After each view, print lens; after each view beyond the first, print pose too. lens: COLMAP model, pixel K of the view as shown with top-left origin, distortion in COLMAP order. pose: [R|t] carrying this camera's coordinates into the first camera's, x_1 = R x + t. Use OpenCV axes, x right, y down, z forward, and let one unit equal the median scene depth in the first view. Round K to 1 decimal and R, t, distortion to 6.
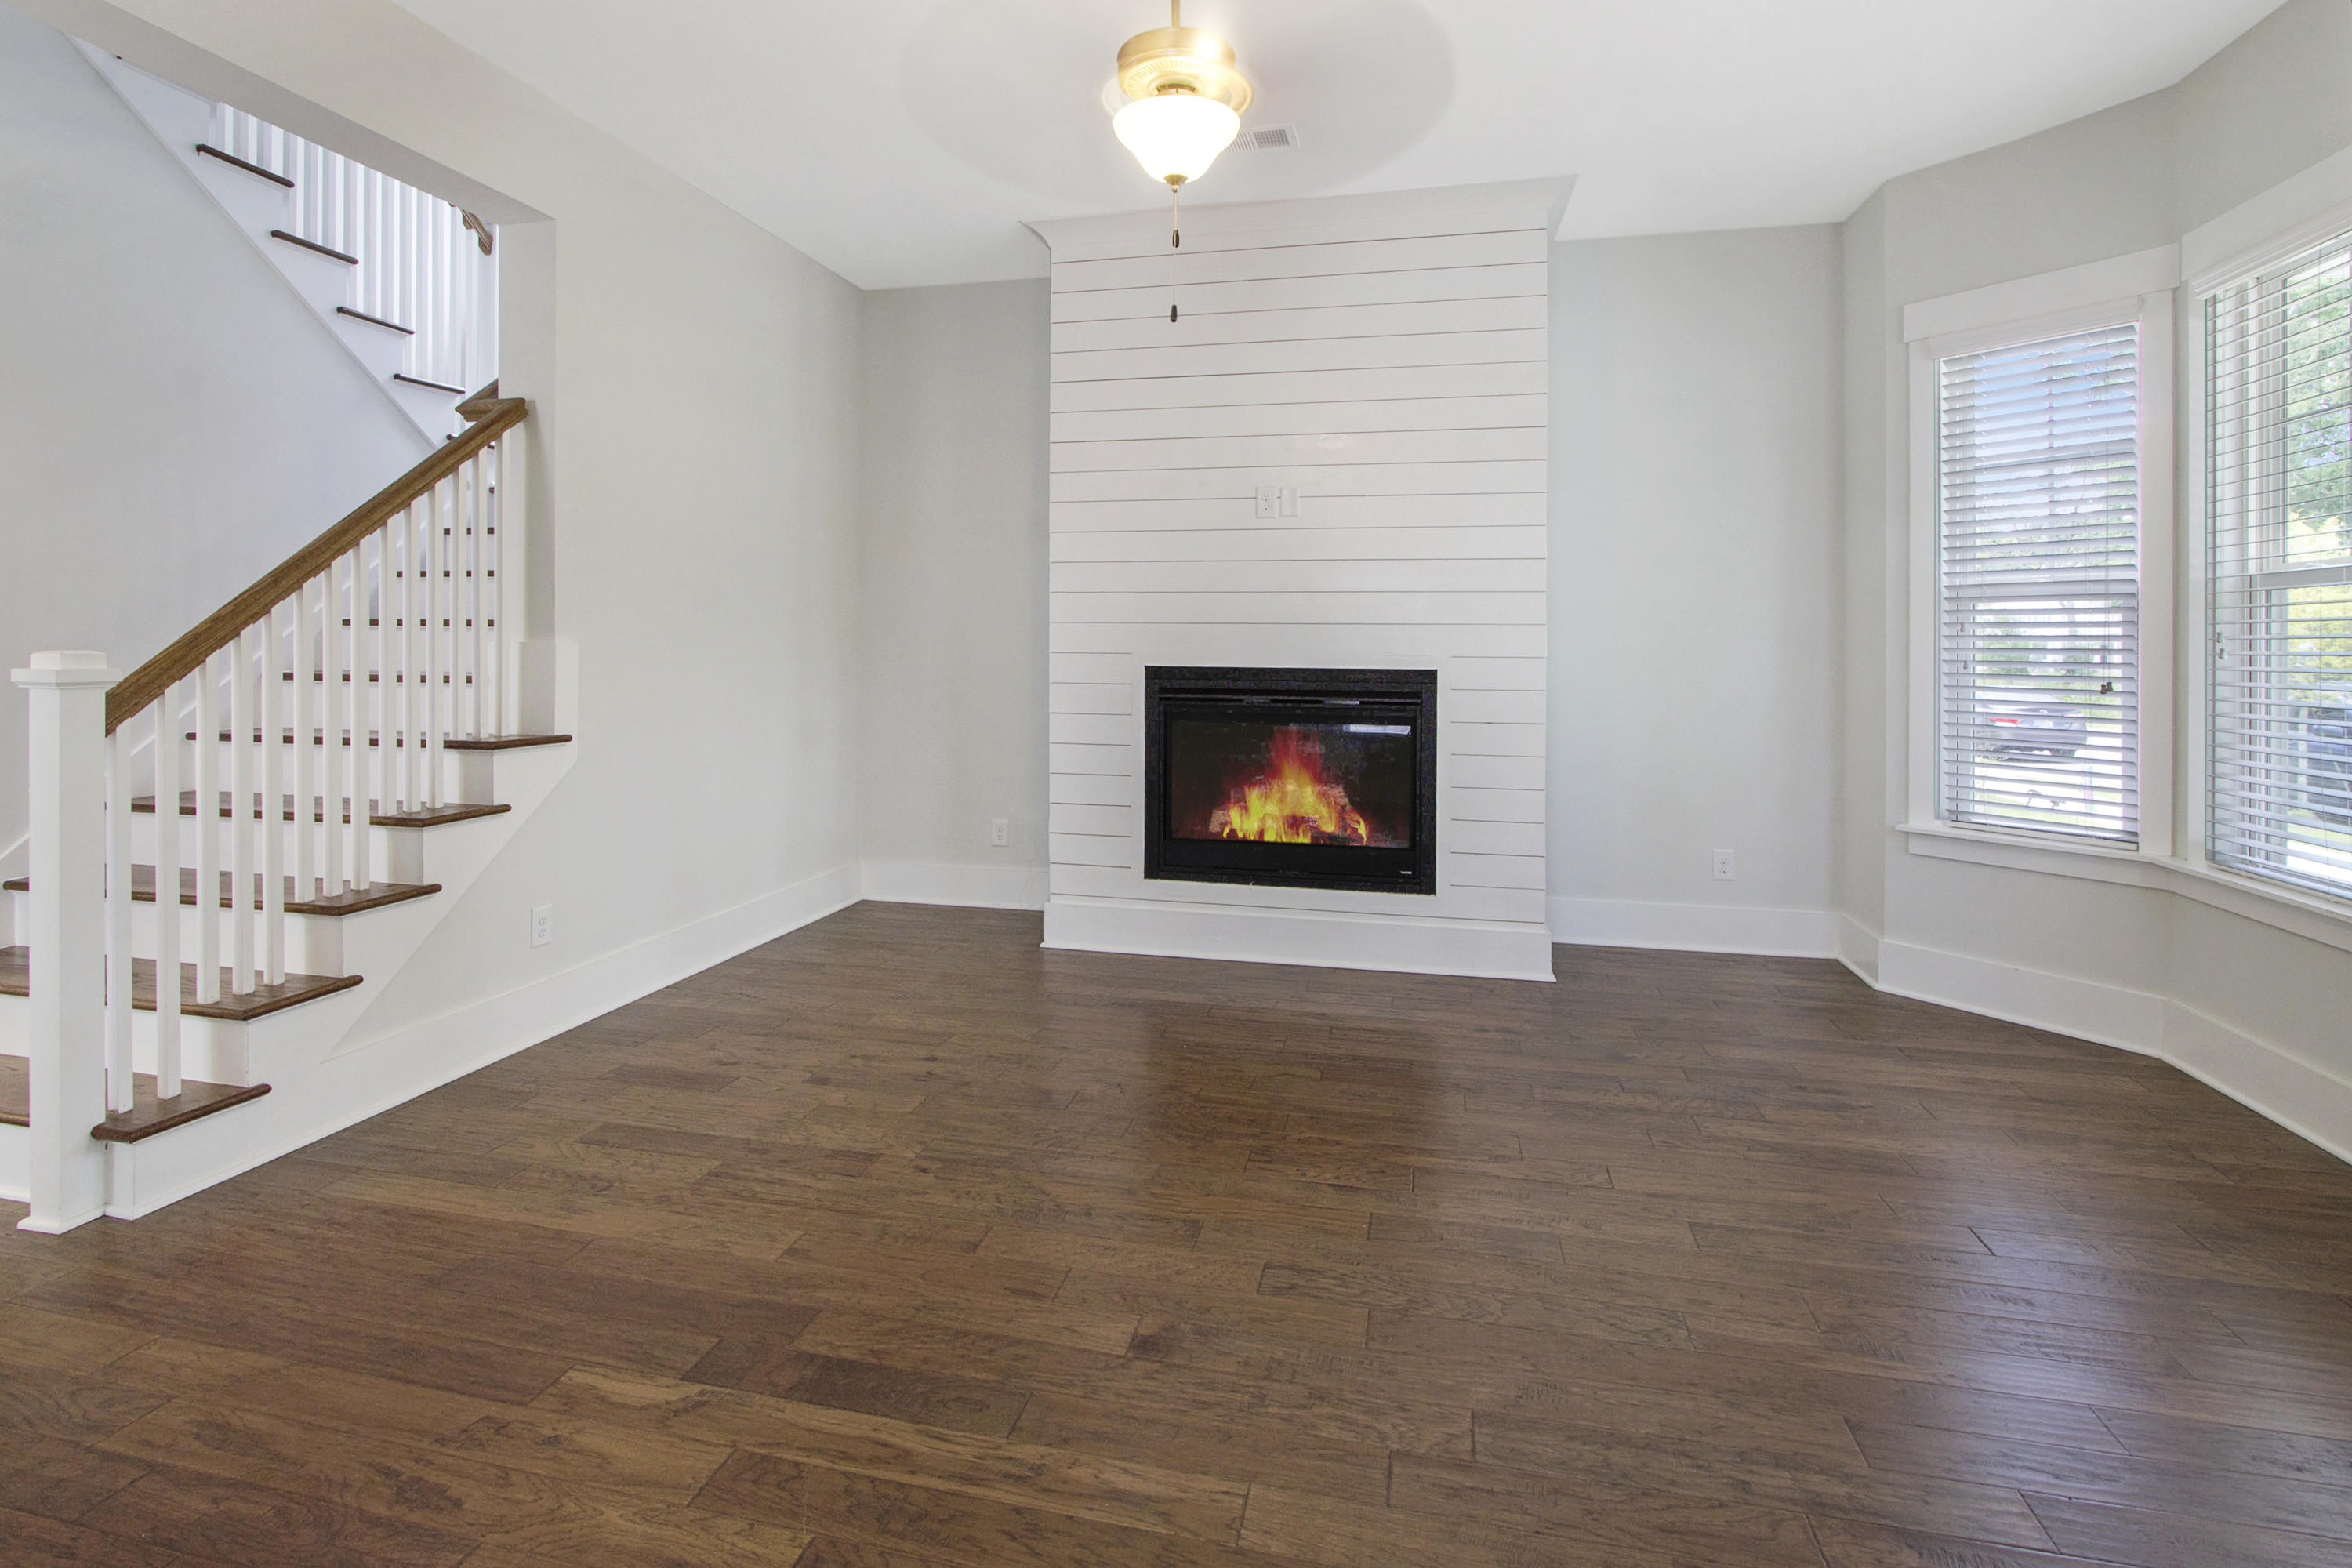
lens RADIAL K [[1150.5, 0, 1164.7], [0, 1150.5, 659.6], [0, 0, 1]] dist [-0.016304, 0.000148]
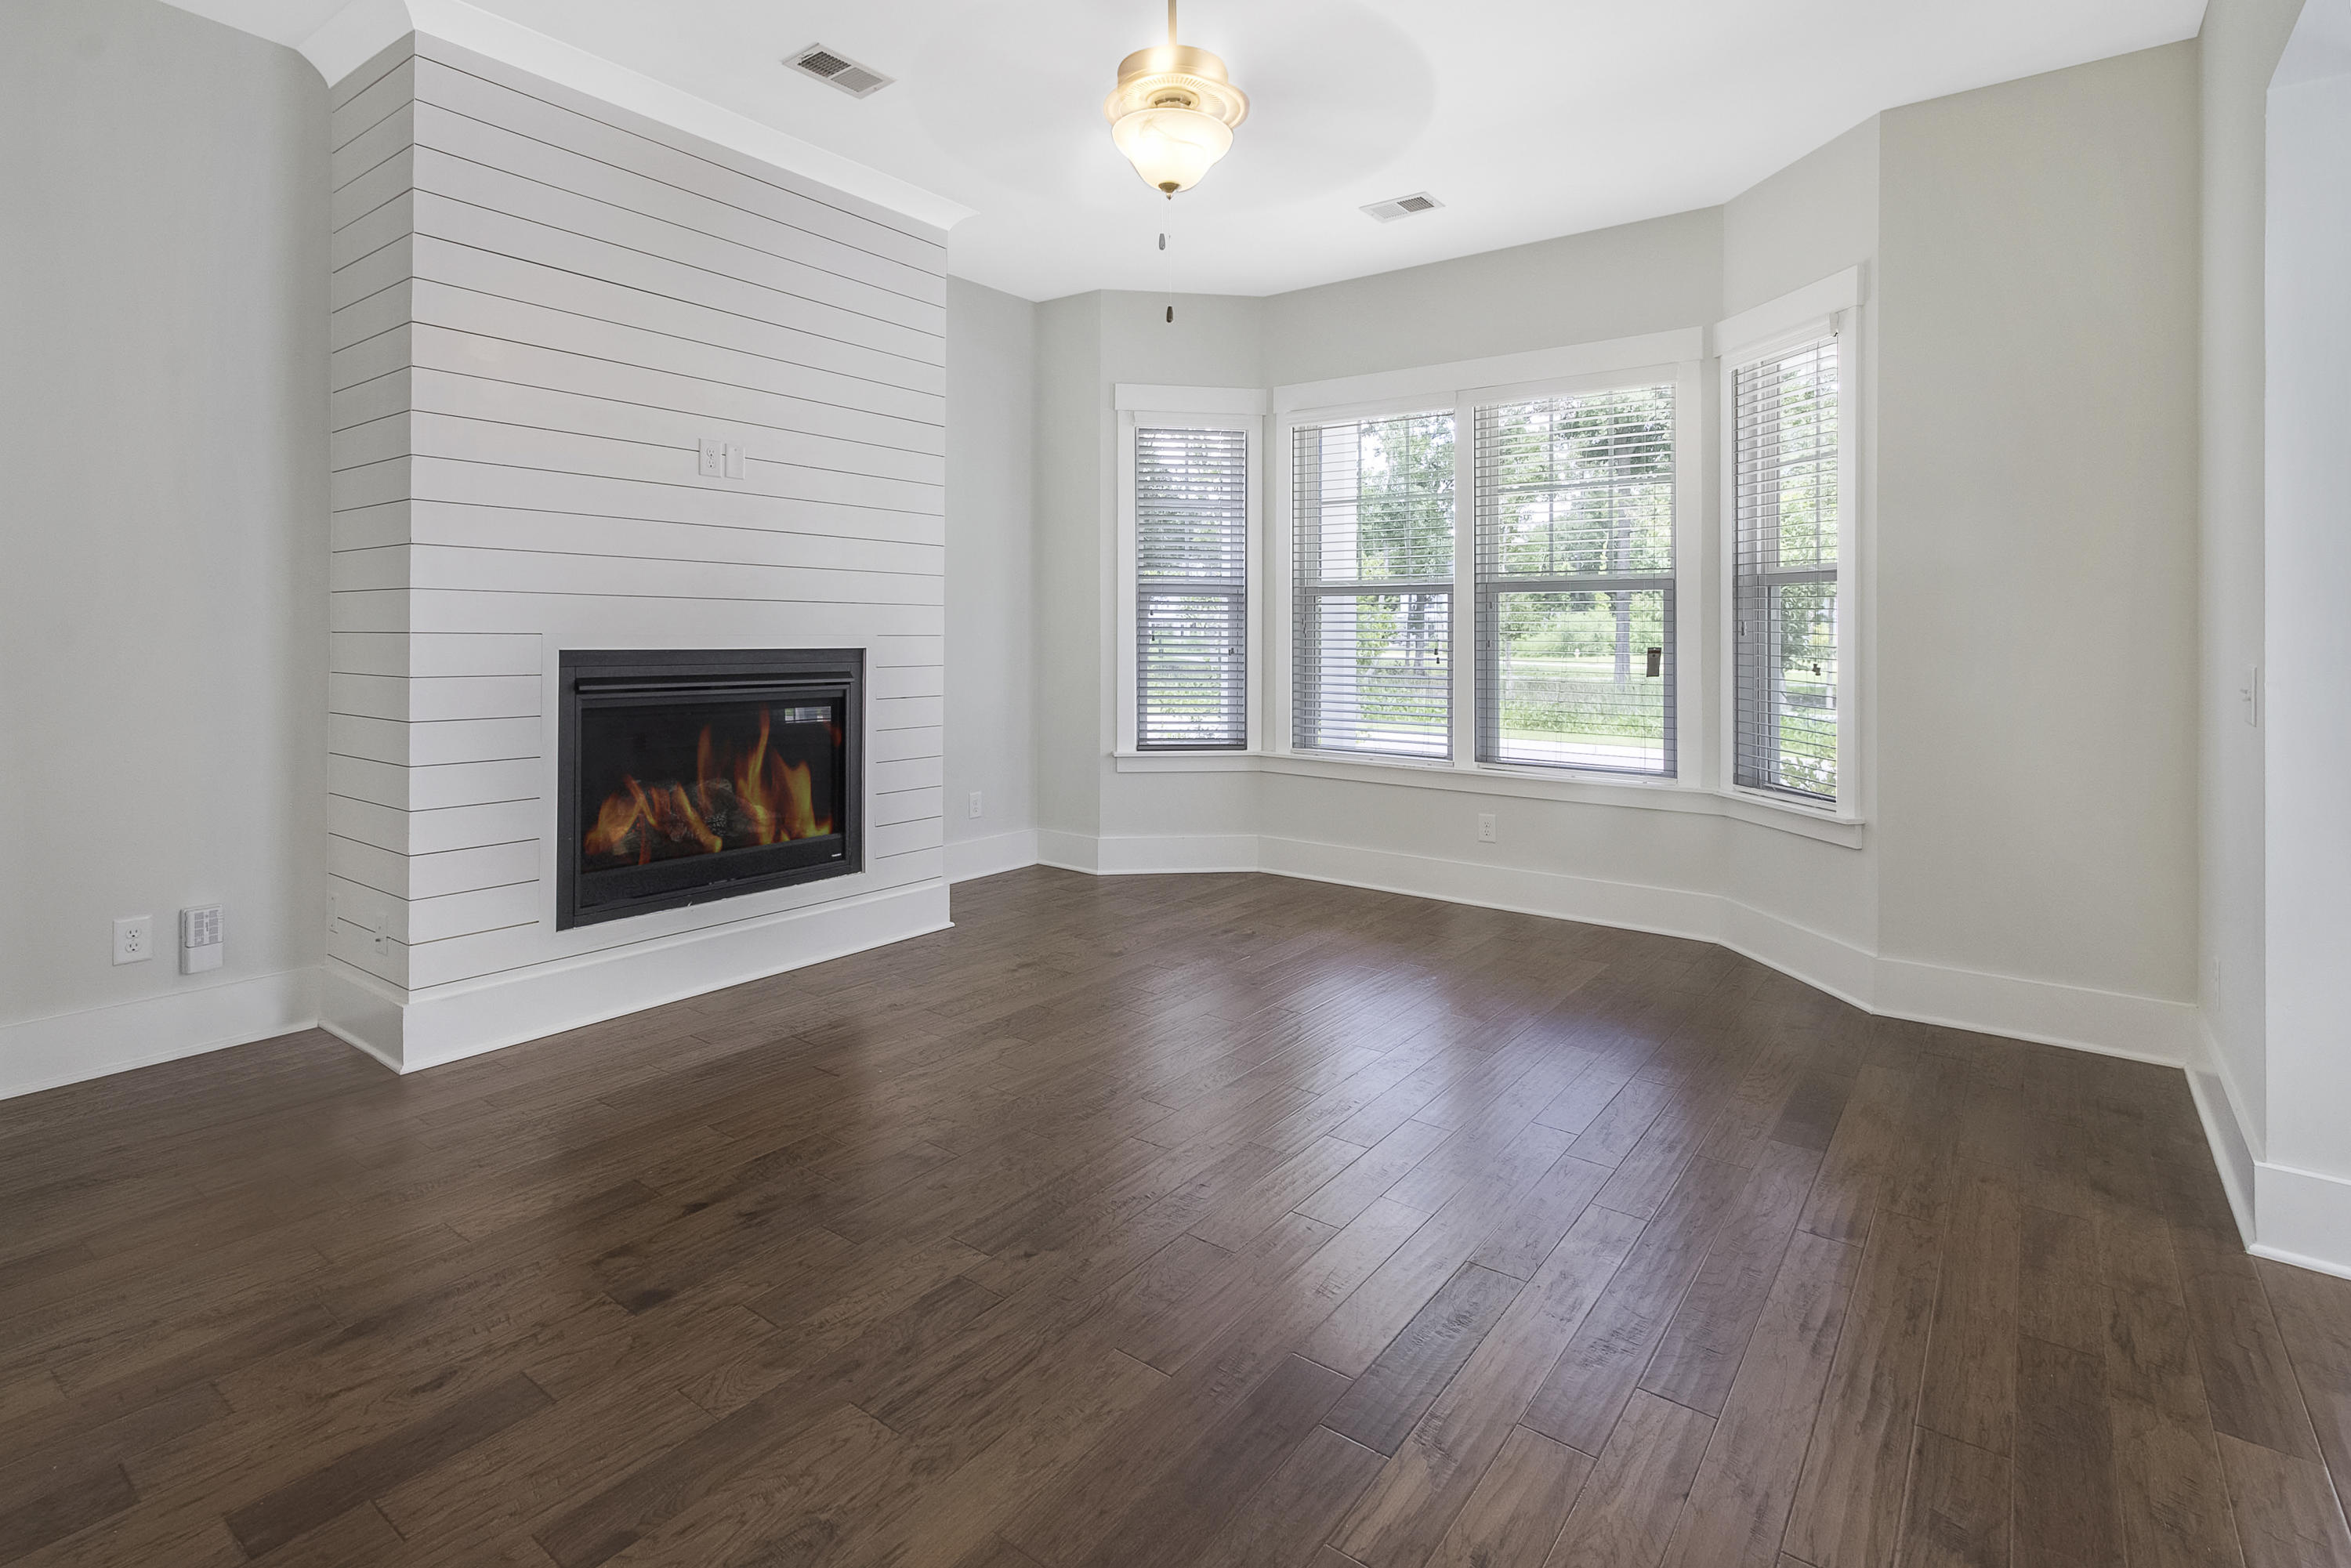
lens RADIAL K [[1136.3, 0, 1180.0], [0, 1136.3, 621.7], [0, 0, 1]] dist [-0.001627, 0.000031]
pose [[0.399225, 0.003702, 0.916845, -0.903558], [0.004864, 0.999969, -0.006155, -0.010850], [-0.916840, 0.006917, 0.399195, 0.548859]]
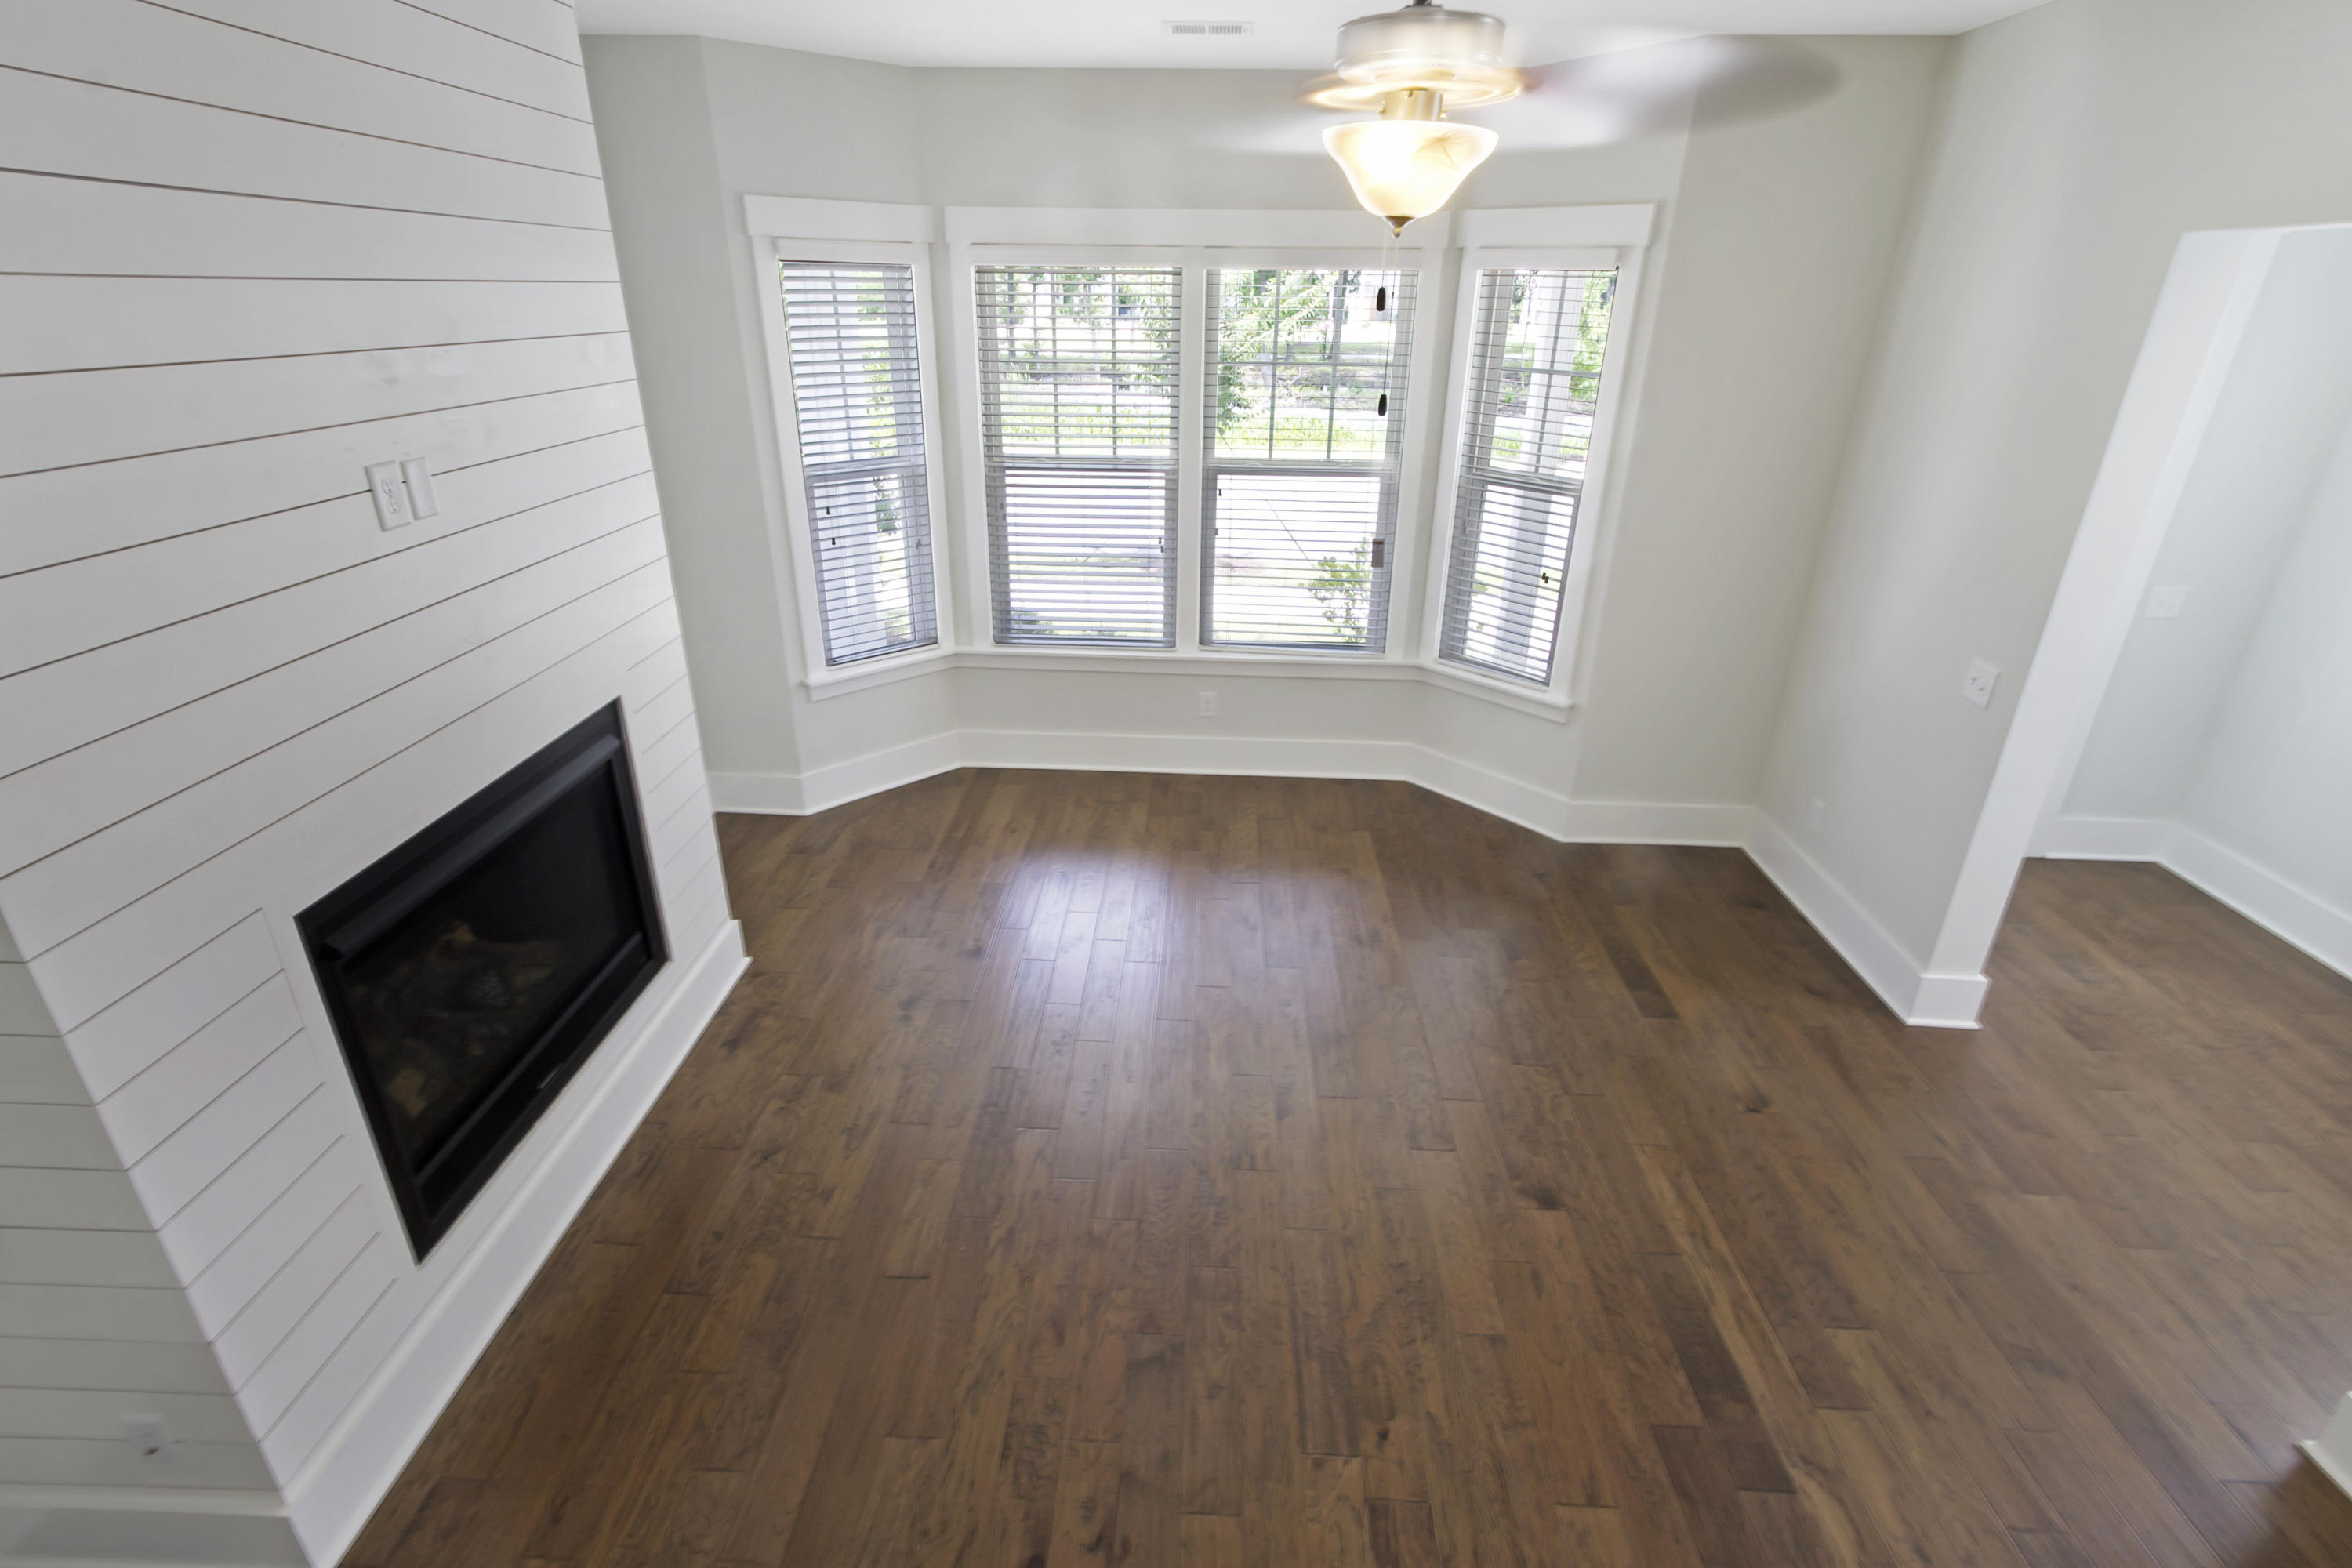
lens RADIAL K [[1084.7, 0, 1156.9], [0, 1084.7, 752.6], [0, 0, 1]] dist [0.002469, 0.000336]
pose [[-0.175357, -0.394628, 0.901953, -0.710150], [-0.003091, 0.916365, 0.400333, -0.365193], [-0.984500, 0.067414, -0.161910, 1.238381]]
